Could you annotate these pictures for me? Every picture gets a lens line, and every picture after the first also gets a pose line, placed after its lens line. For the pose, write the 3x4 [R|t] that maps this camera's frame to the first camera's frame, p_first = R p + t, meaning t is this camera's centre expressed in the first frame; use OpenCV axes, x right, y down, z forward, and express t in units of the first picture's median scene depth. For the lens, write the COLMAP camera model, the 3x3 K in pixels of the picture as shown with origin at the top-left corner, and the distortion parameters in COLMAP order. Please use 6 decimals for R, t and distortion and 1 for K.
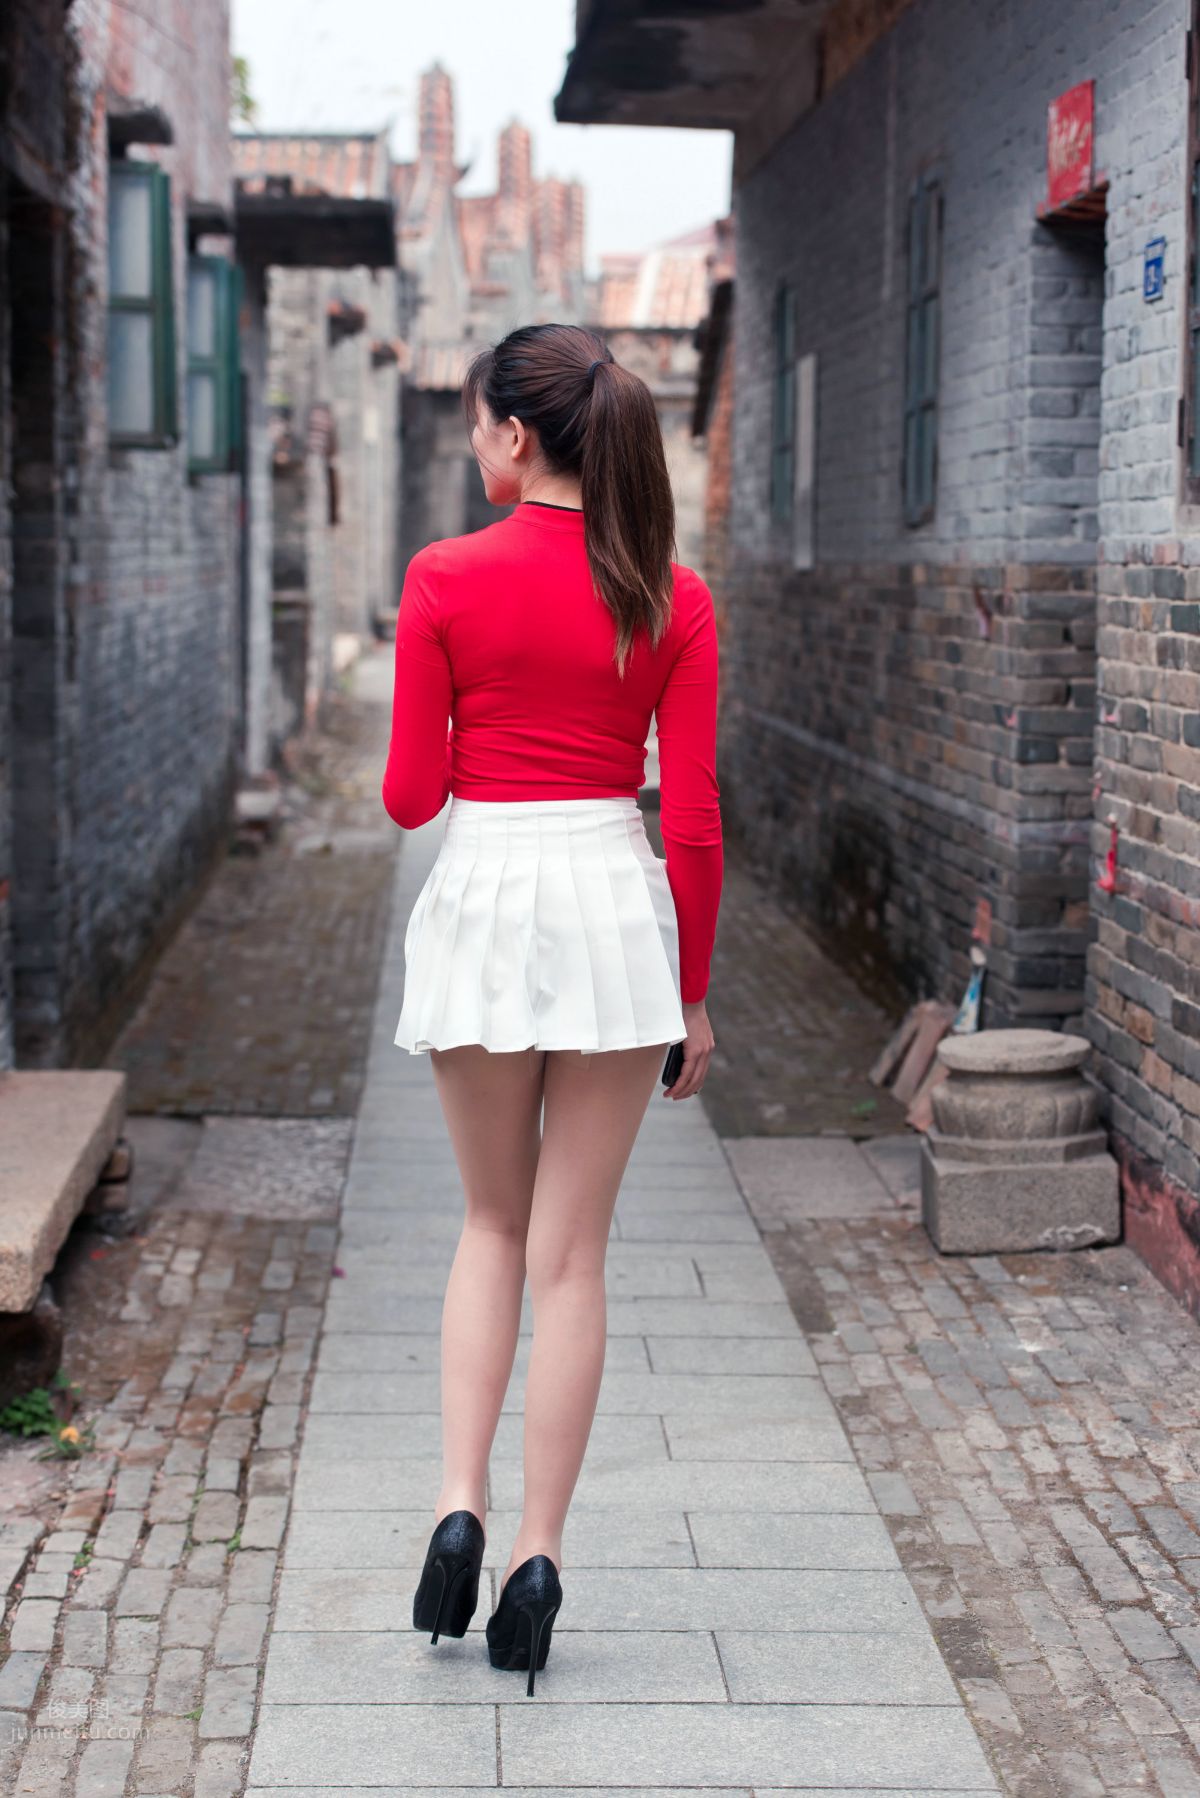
lens RADIAL K [[3959.0, 0, 670.4], [0, 3959.0, 901.8], [0, 0, 1]] dist [0.046372, -0.088743]
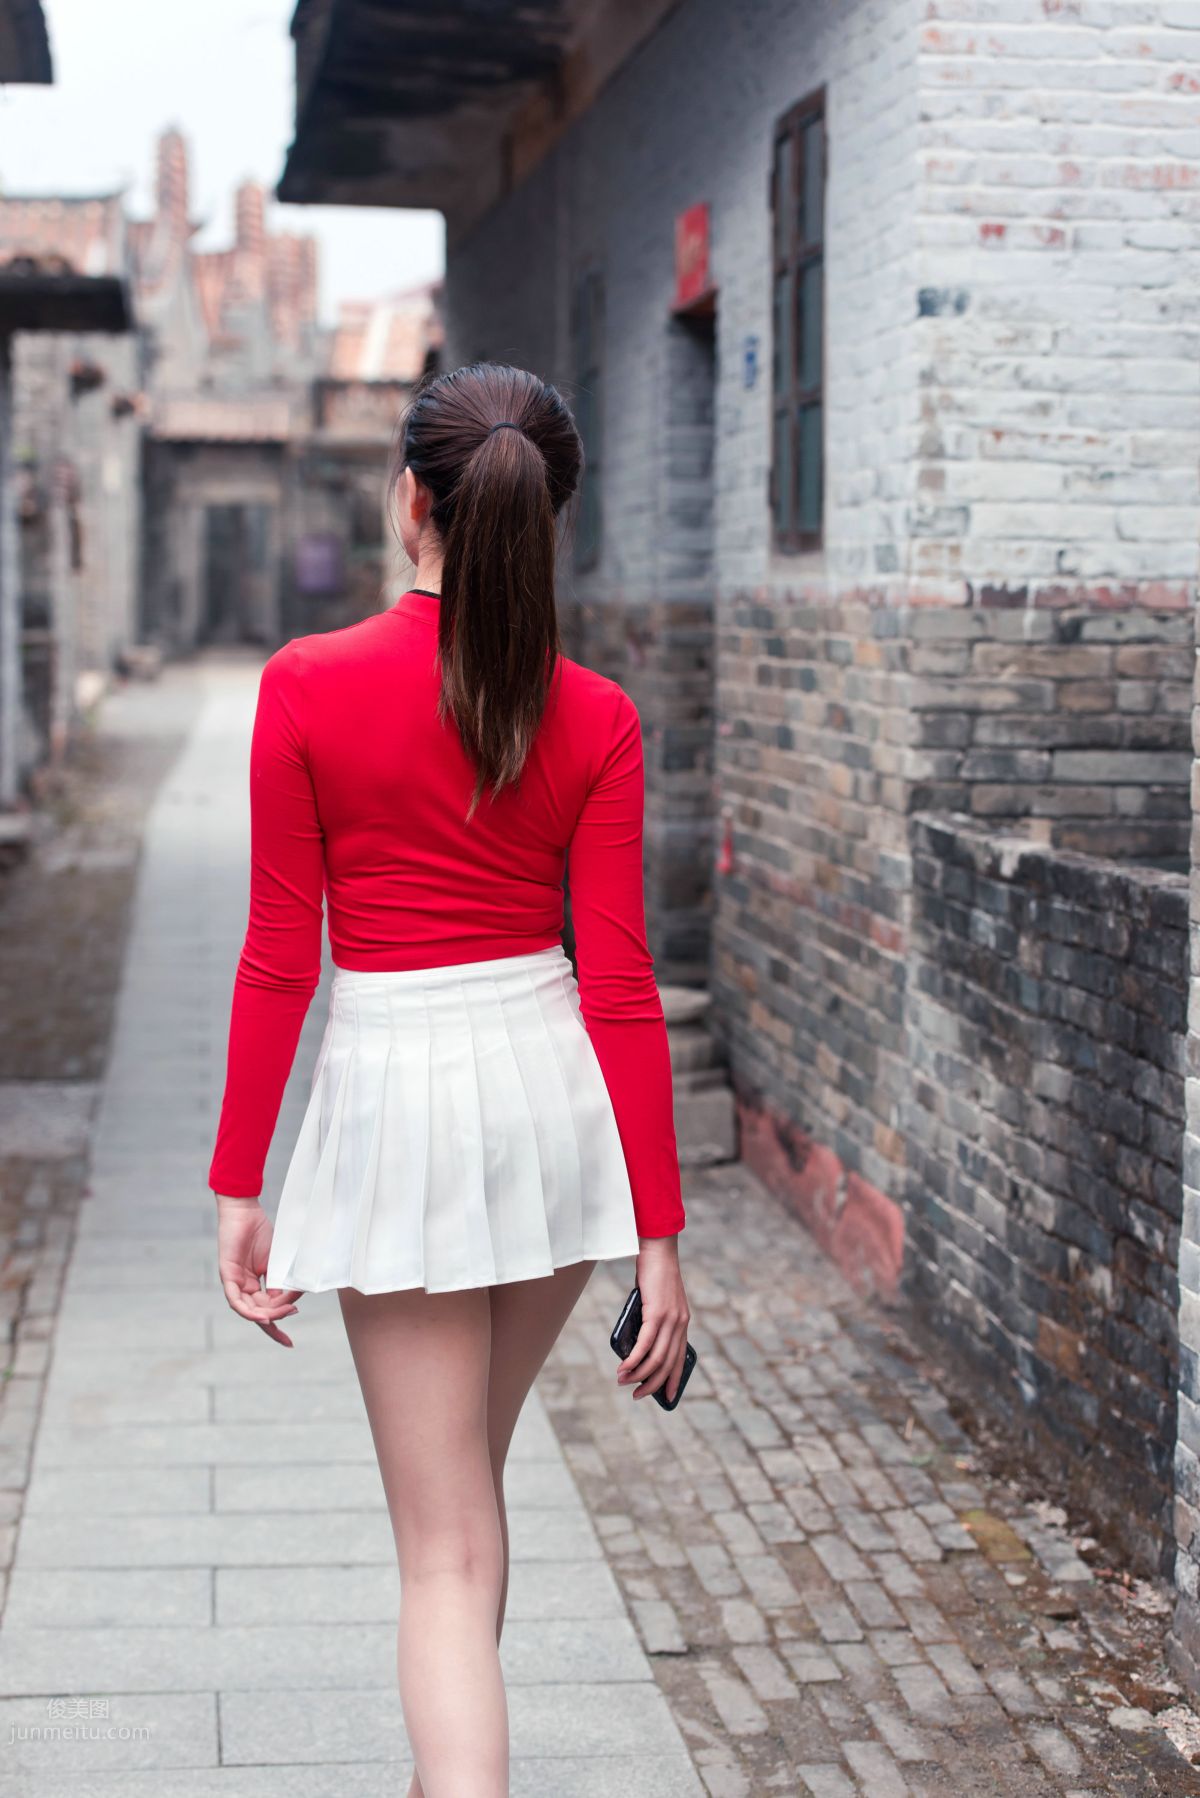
lens RADIAL K [[3934.0, 0, 669.9], [0, 3934.0, 900.5], [0, 0, 1]] dist [0.035835, -0.116602]
pose [[0.997890, -0.011883, 0.063827, 0.014373], [0.012510, 0.999877, -0.009434, 0.014600], [-0.063707, 0.010212, 0.997916, -0.171665]]
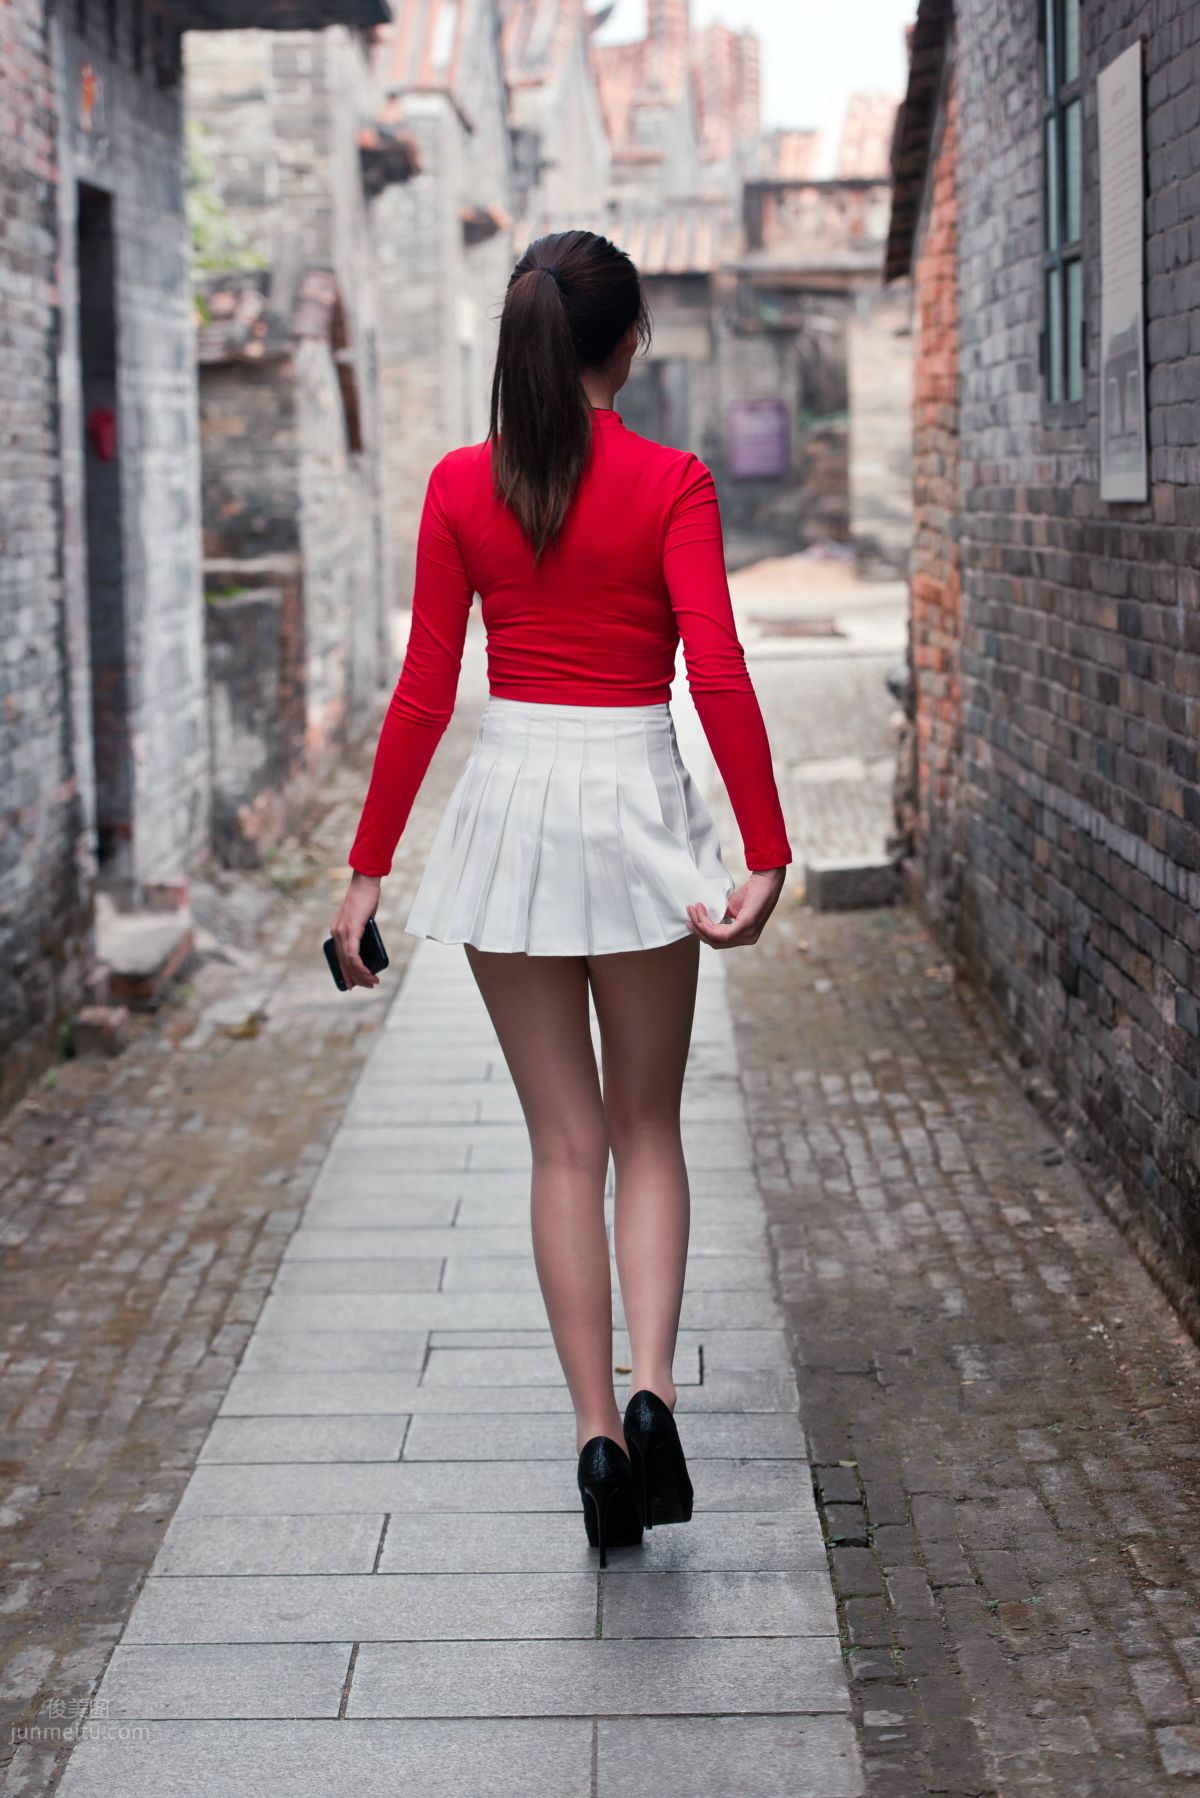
lens RADIAL K [[4304.3, 0, 596.3], [0, 4304.3, 905.9], [0, 0, 1]] dist [0.038063, -0.228191]
pose [[0.997305, -0.027031, -0.068202, 0.006414], [0.027733, 0.999572, 0.009365, -0.062137], [0.067919, -0.011231, 0.997628, 0.708788]]
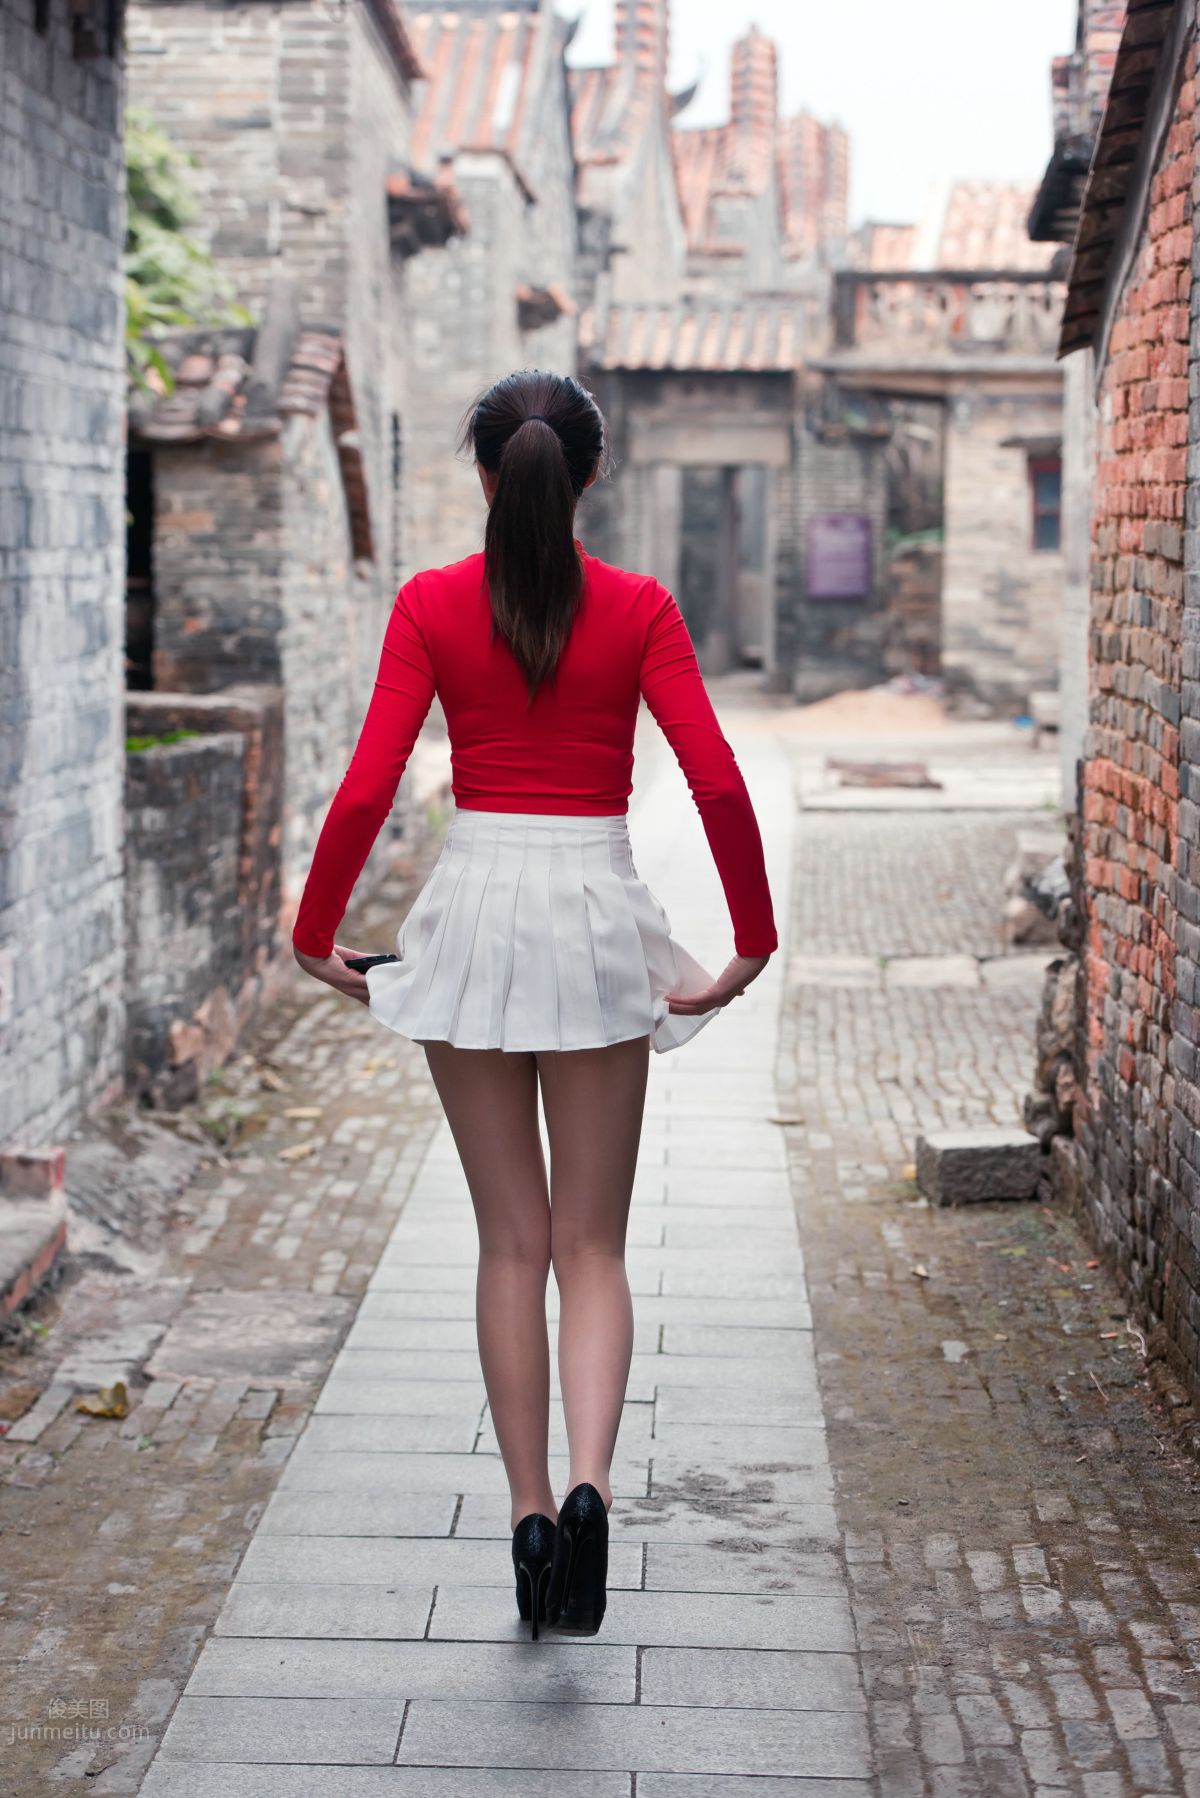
lens RADIAL K [[4320.6, 0, 607.3], [0, 4320.6, 902.0], [0, 0, 1]] dist [0.046634, -0.078953]
pose [[0.996979, 0.005620, -0.077469, -0.014526], [-0.006953, 0.999832, -0.016946, -0.097407], [0.077361, 0.017434, 0.996851, 1.050716]]
